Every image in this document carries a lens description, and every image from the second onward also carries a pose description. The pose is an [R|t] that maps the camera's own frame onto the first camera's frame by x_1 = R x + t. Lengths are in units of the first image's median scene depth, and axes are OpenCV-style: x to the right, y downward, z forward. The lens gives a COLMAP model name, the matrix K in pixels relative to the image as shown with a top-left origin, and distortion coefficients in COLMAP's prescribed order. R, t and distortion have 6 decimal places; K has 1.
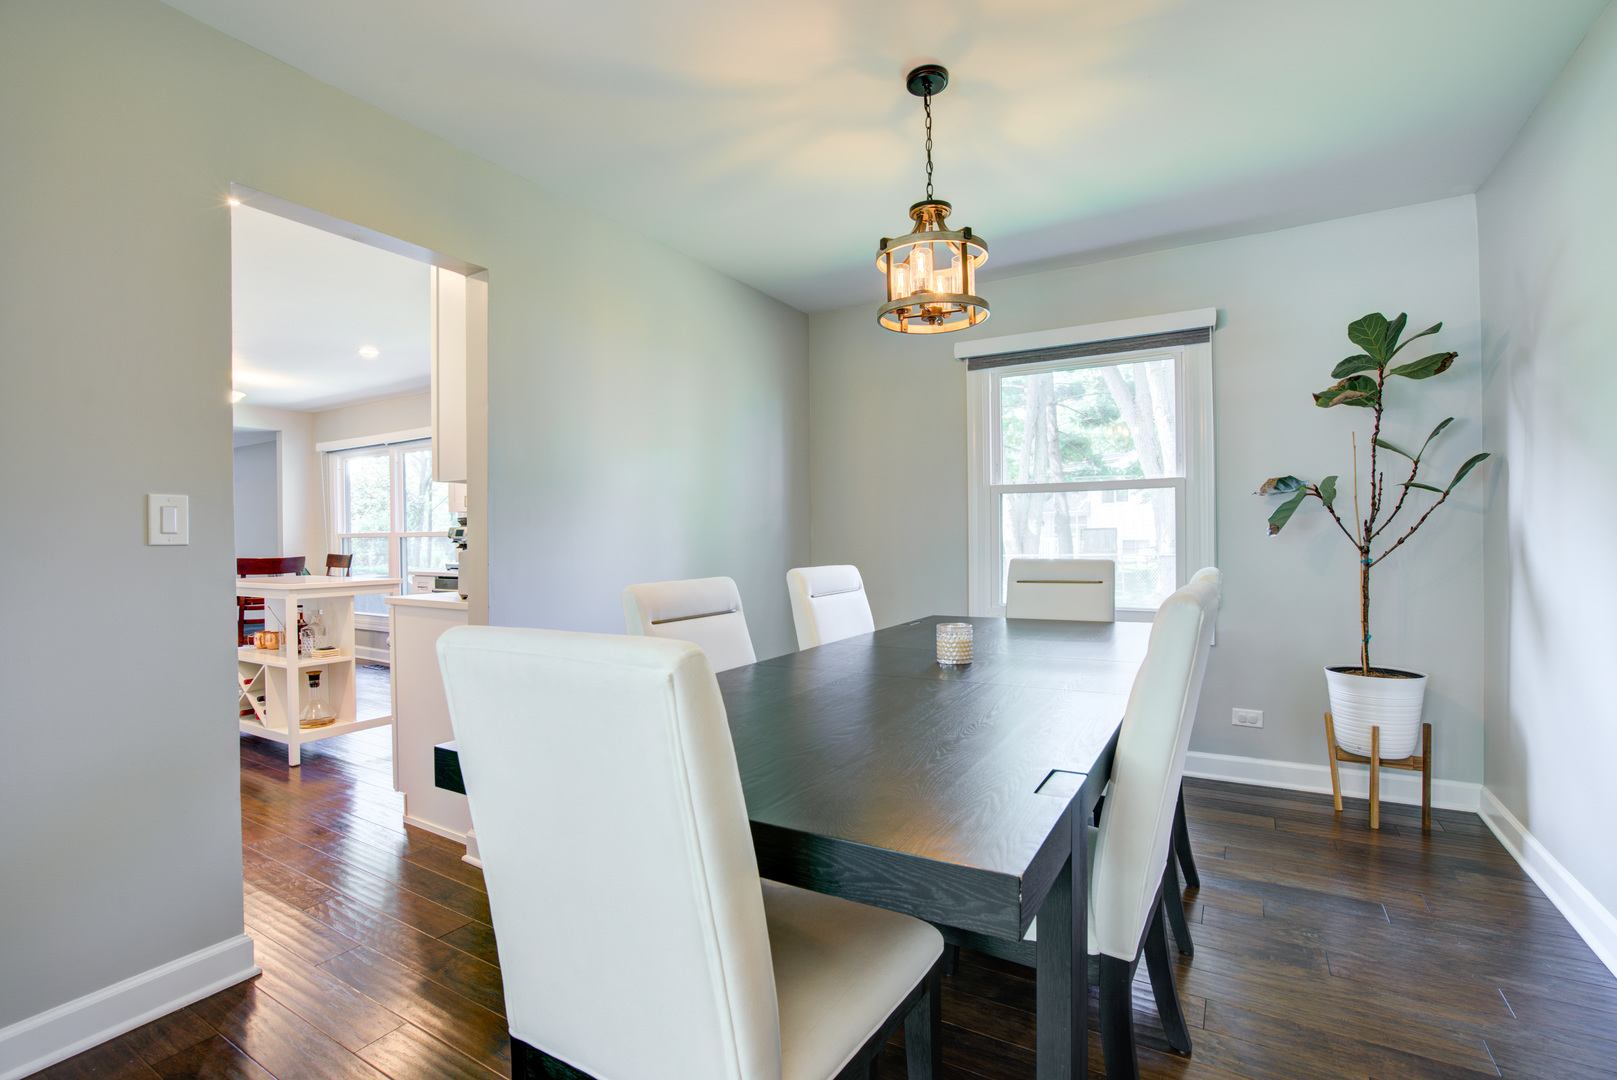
lens RADIAL K [[751.0, 0, 794.0], [0, 751.0, 542.0], [0, 0, 1]] dist [-0.057392, 0.024792]
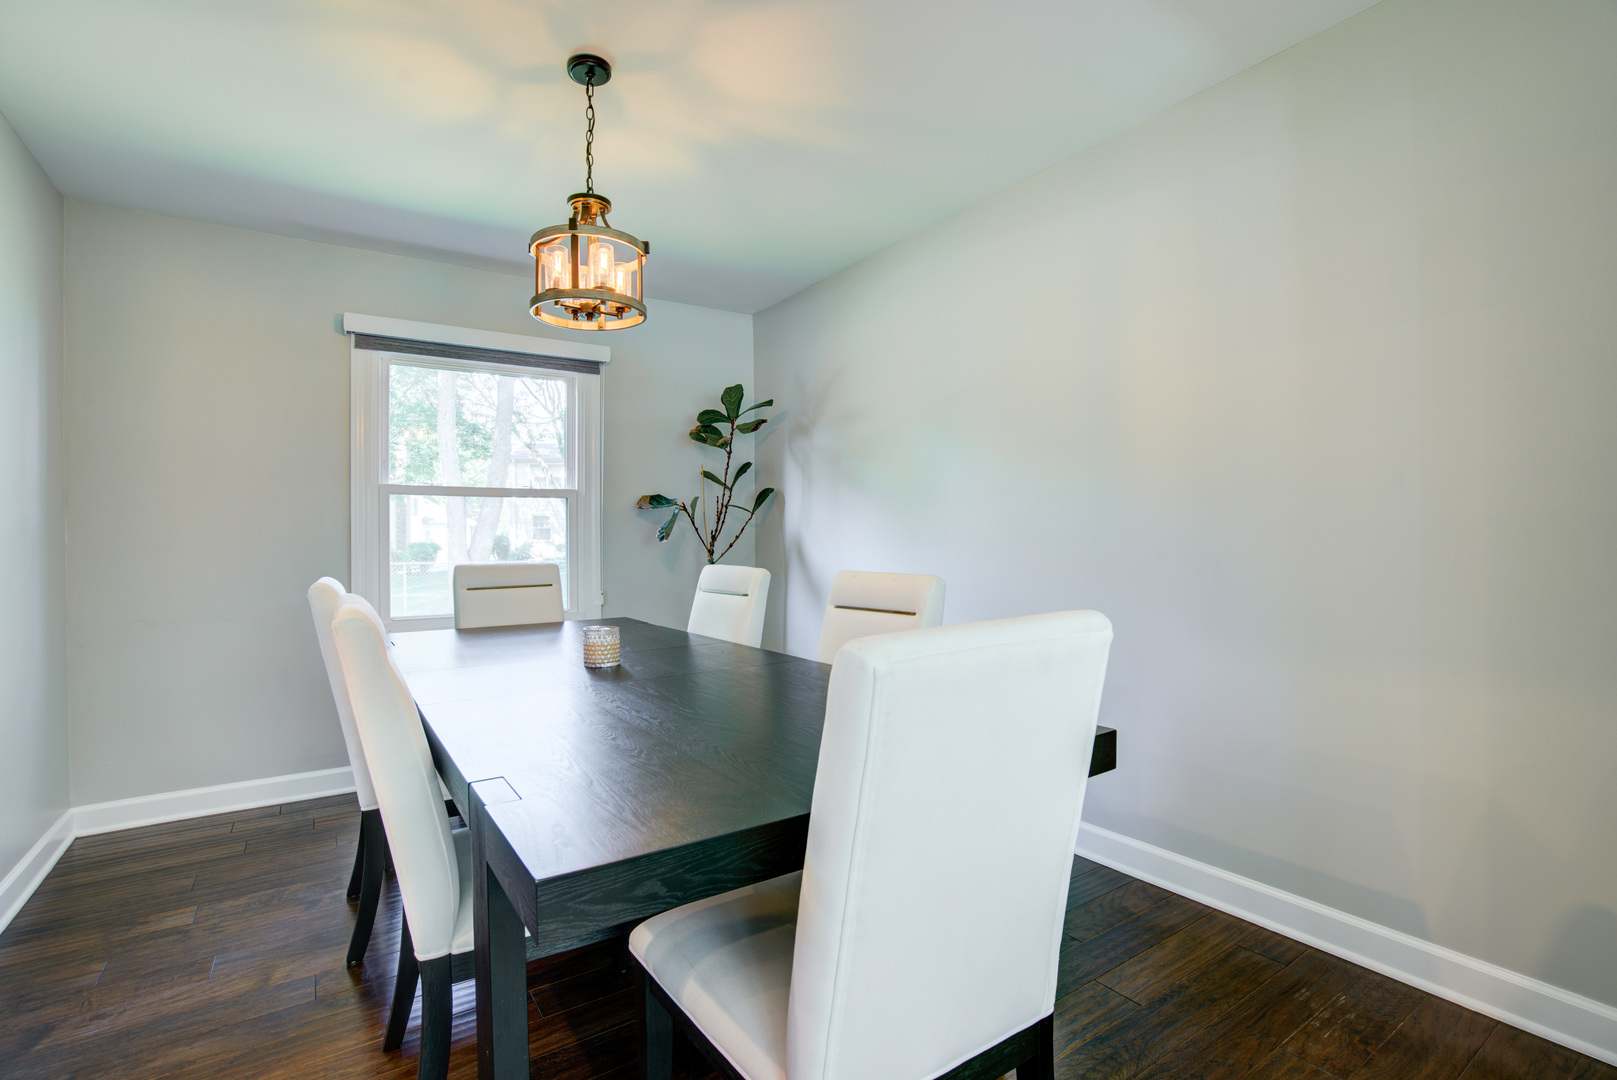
lens RADIAL K [[751.0, 0, 794.0], [0, 751.0, 542.0], [0, 0, 1]] dist [-0.057392, 0.024792]
pose [[0.429968, 0.002859, 0.902840, -0.415432], [0.008149, 0.999942, -0.007048, 0.003318], [-0.902807, 0.010388, 0.429920, 0.251304]]
